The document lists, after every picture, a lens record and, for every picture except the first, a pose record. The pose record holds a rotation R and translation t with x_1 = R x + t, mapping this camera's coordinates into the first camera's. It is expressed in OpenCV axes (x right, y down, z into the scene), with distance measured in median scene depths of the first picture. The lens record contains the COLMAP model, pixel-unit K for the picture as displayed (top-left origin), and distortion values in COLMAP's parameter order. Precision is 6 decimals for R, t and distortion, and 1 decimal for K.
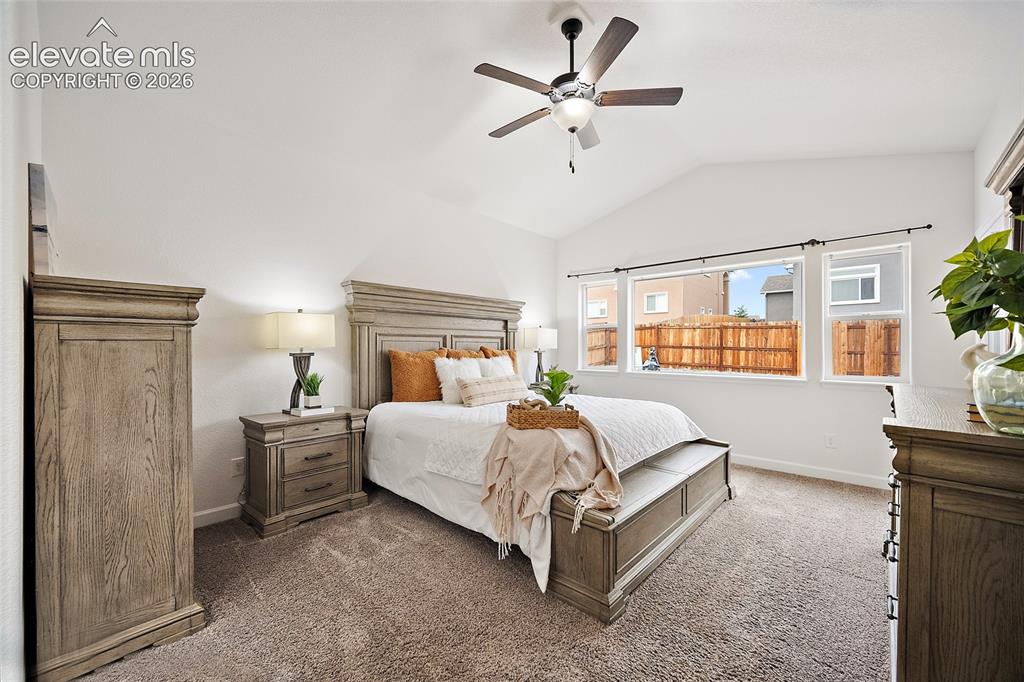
lens RADIAL K [[402.4, 0, 512.7], [0, 402.4, 346.5], [0, 0, 1]] dist [0.003105, 0.000017]
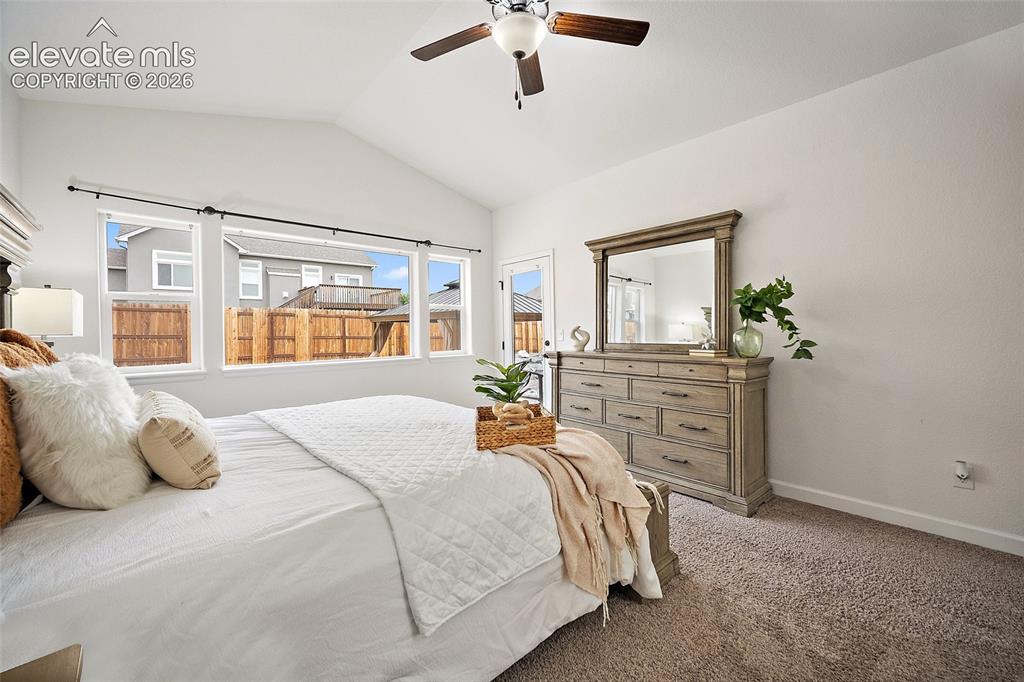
lens RADIAL K [[402.4, 0, 507.1], [0, 402.4, 327.3], [0, 0, 1]] dist [0.003105, 0.000017]
pose [[0.102880, 0.002953, 0.994689, -0.126478], [0.013866, 0.999894, -0.004403, 0.001643], [-0.994597, 0.014245, 0.102828, 0.183957]]
